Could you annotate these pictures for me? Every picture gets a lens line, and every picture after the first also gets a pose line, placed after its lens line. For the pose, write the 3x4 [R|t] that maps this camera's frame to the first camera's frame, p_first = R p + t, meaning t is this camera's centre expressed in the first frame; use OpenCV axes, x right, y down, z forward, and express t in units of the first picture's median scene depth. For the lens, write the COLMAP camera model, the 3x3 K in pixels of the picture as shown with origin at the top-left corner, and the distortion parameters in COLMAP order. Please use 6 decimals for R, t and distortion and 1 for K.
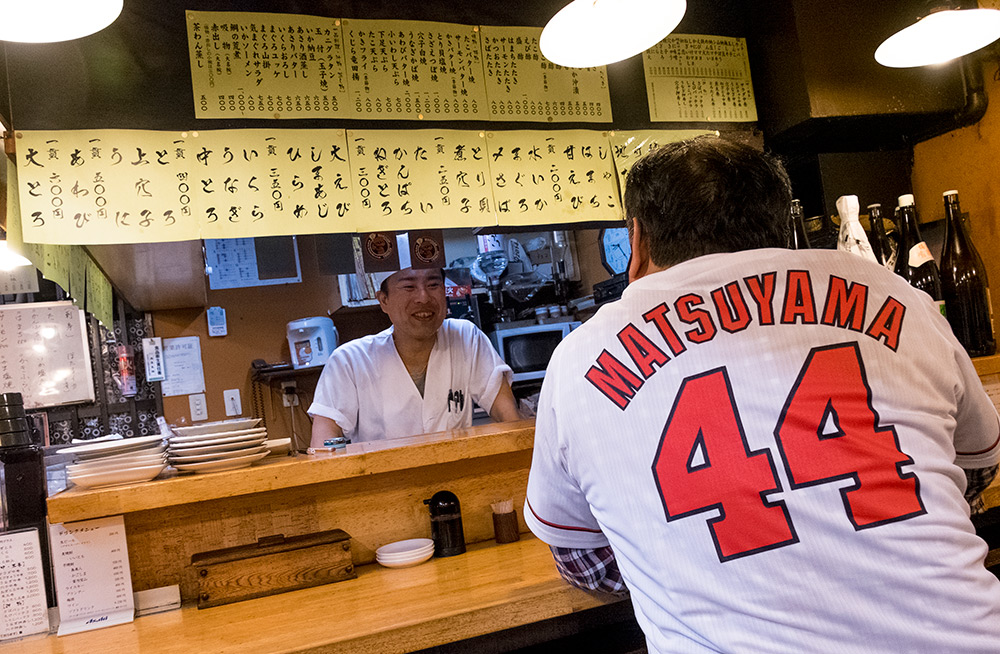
lens RADIAL K [[853.0, 0, 500.2], [0, 853.0, 350.2], [0, 0, 1]] dist [-0.018430, -0.005686]
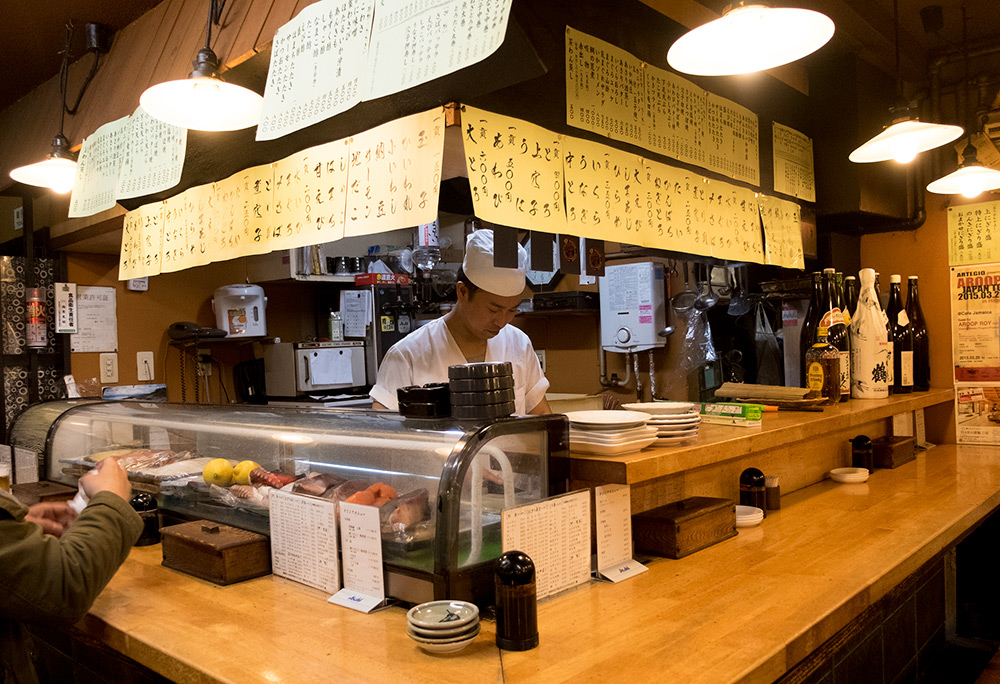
lens RADIAL K [[868.4, 0, 500.0], [0, 868.4, 342.0], [0, 0, 1]] dist [-0.043371, 0.010627]
pose [[0.874212, 0.106507, 0.473719, -0.786175], [-0.106058, 0.993973, -0.027754, 0.040903], [-0.473820, -0.025979, 0.880239, 0.036809]]
